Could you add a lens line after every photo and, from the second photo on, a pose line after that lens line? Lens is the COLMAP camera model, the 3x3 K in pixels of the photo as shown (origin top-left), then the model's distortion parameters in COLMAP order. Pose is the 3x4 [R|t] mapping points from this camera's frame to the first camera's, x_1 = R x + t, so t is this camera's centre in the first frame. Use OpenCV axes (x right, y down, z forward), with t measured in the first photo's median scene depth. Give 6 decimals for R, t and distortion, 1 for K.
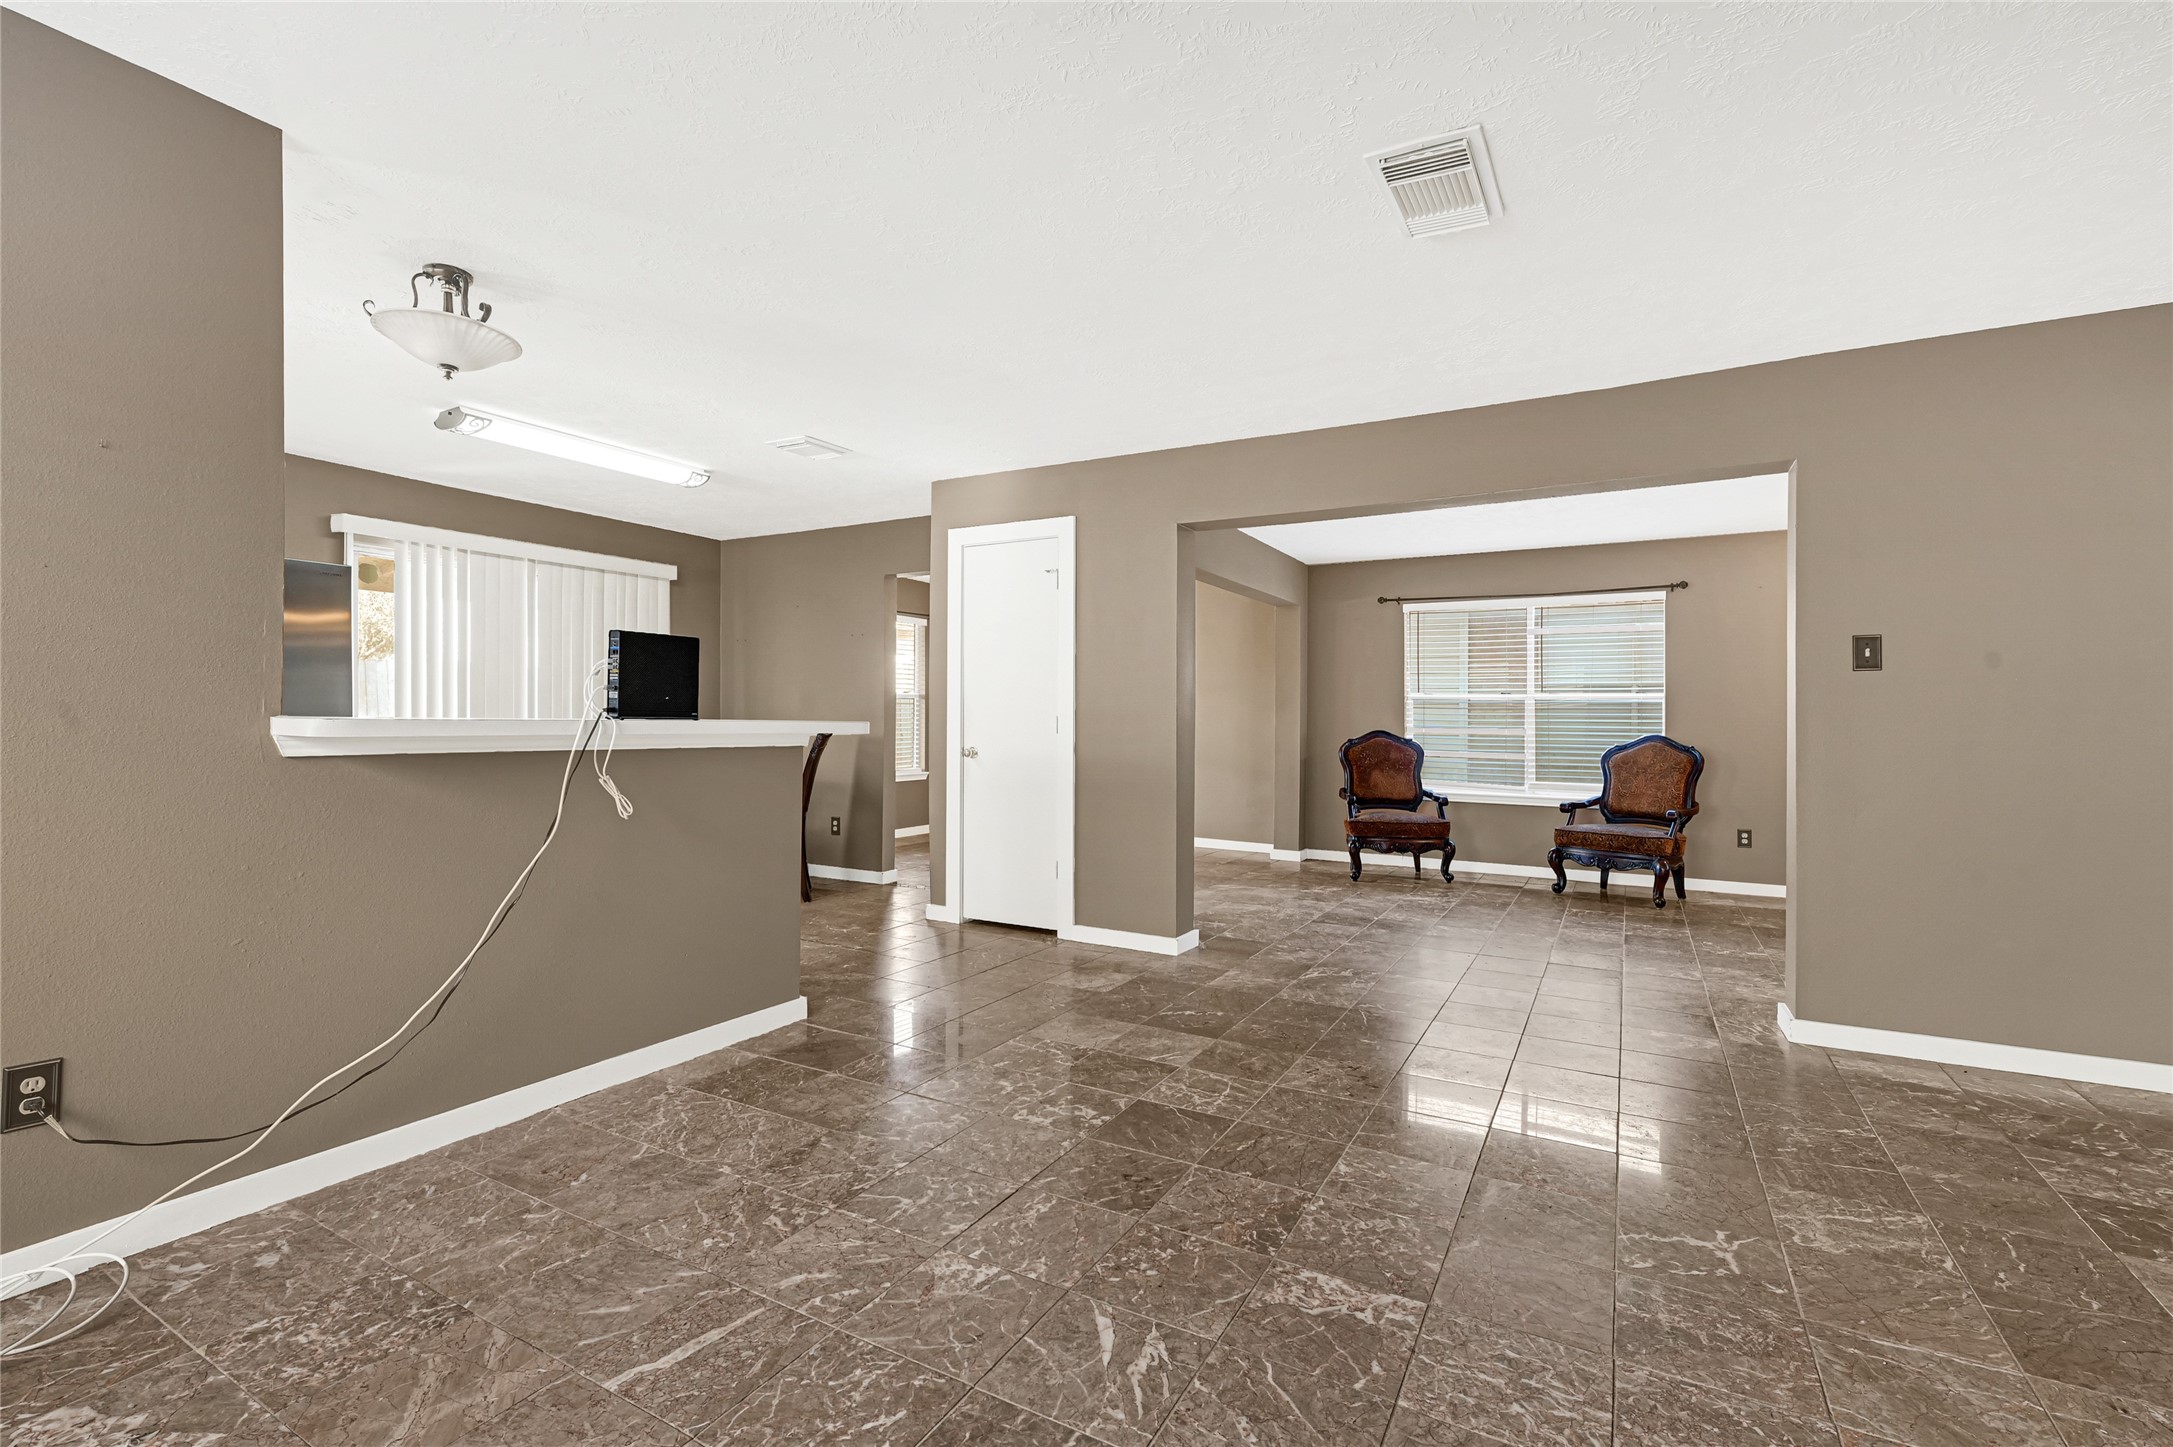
lens RADIAL K [[948.8, 0, 1095.0], [0, 948.8, 717.9], [0, 0, 1]] dist [-0.001993, -0.000197]
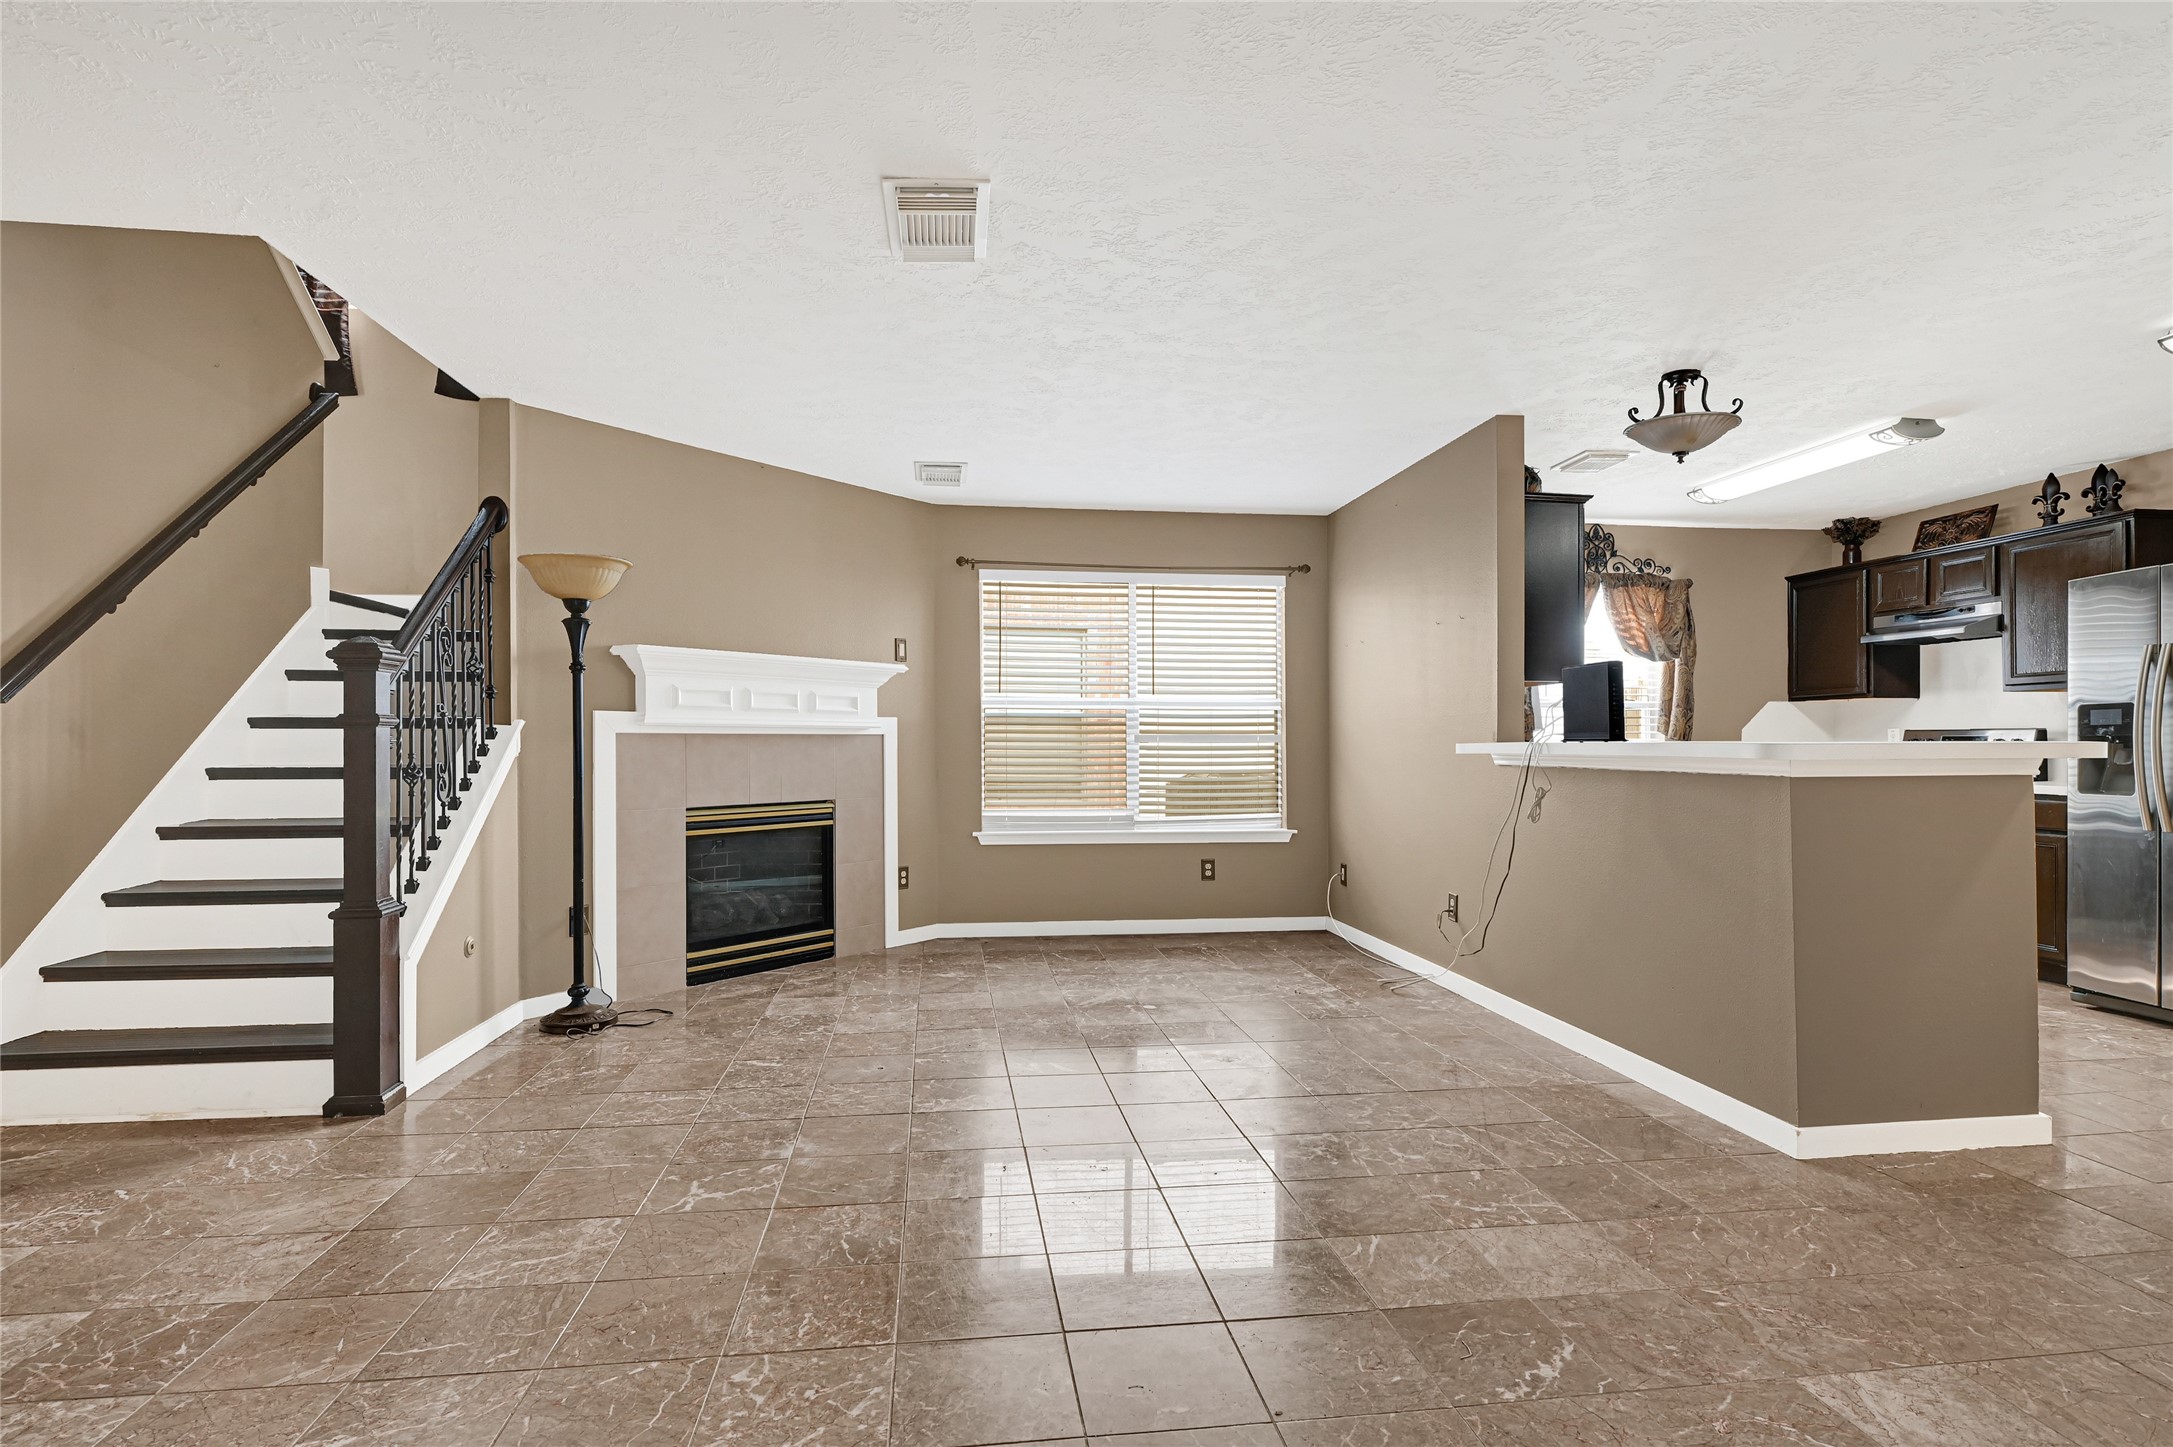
lens RADIAL K [[1080.2, 0, 1072.8], [0, 1080.2, 747.8], [0, 0, 1]] dist [-0.003484, 0.000208]
pose [[-0.804920, -0.007172, -0.593340, 0.885565], [-0.005203, 0.999974, -0.005030, 0.021675], [0.593360, -0.000962, -0.804936, 1.914503]]
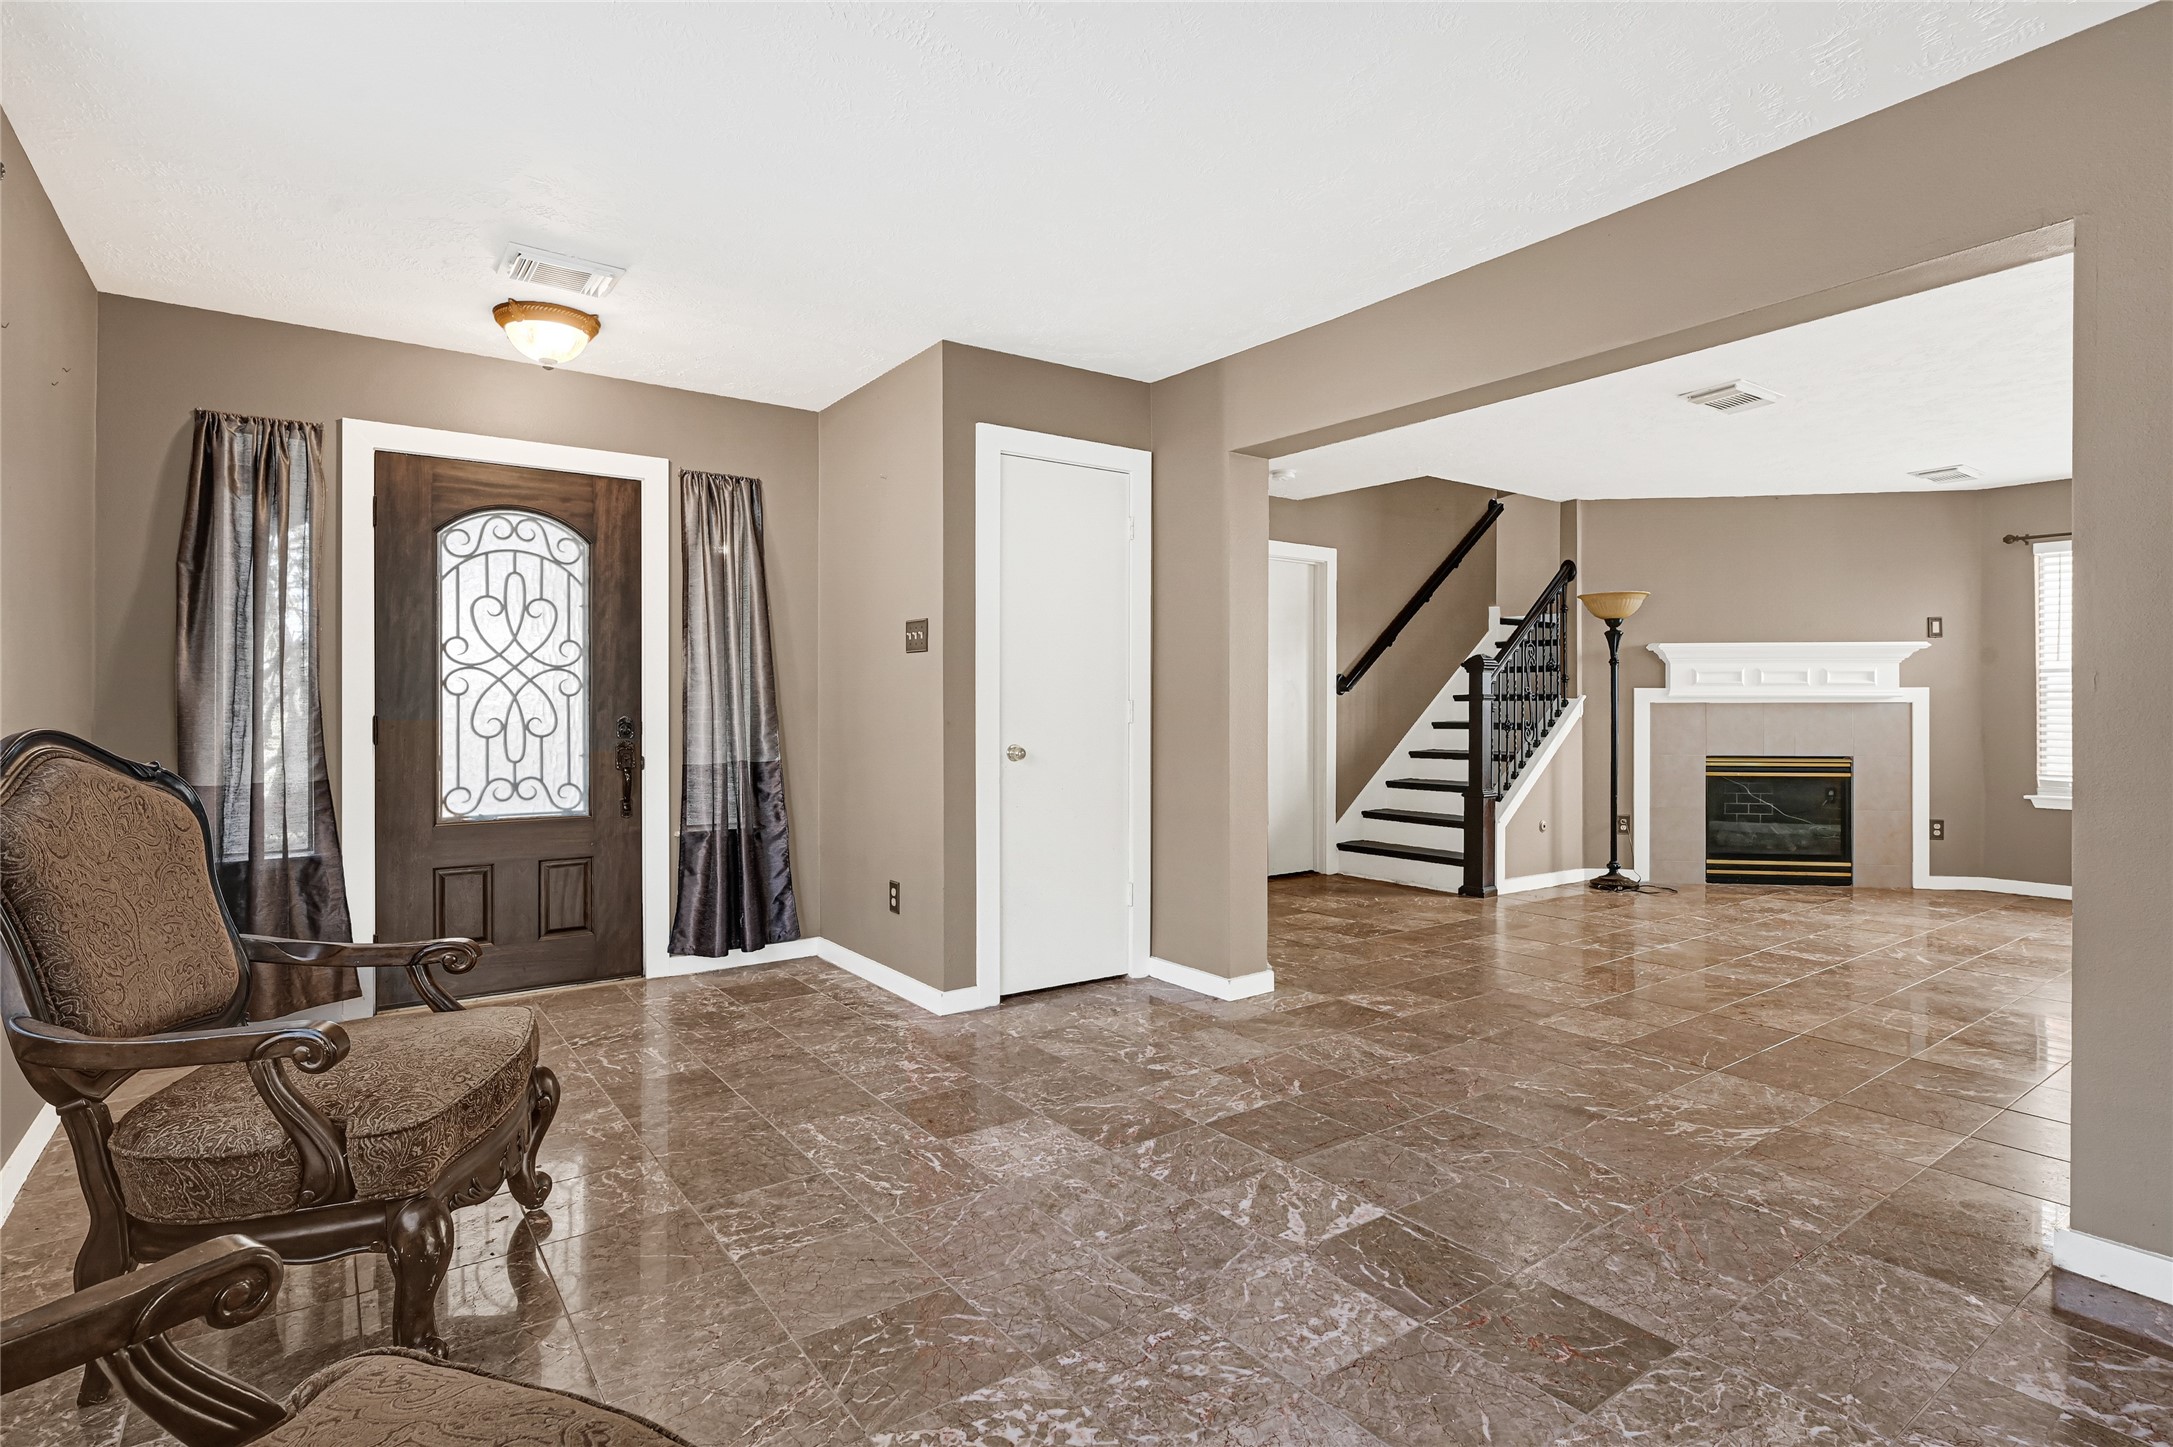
lens RADIAL K [[1077.8, 0, 1092.0], [0, 1077.8, 710.1], [0, 0, 1]] dist [-0.003372, -0.000259]
pose [[-0.909865, -0.012650, 0.414711, 0.570802], [-0.012160, 0.999919, 0.003821, 0.017000], [-0.414726, -0.001567, -0.909945, 3.084203]]
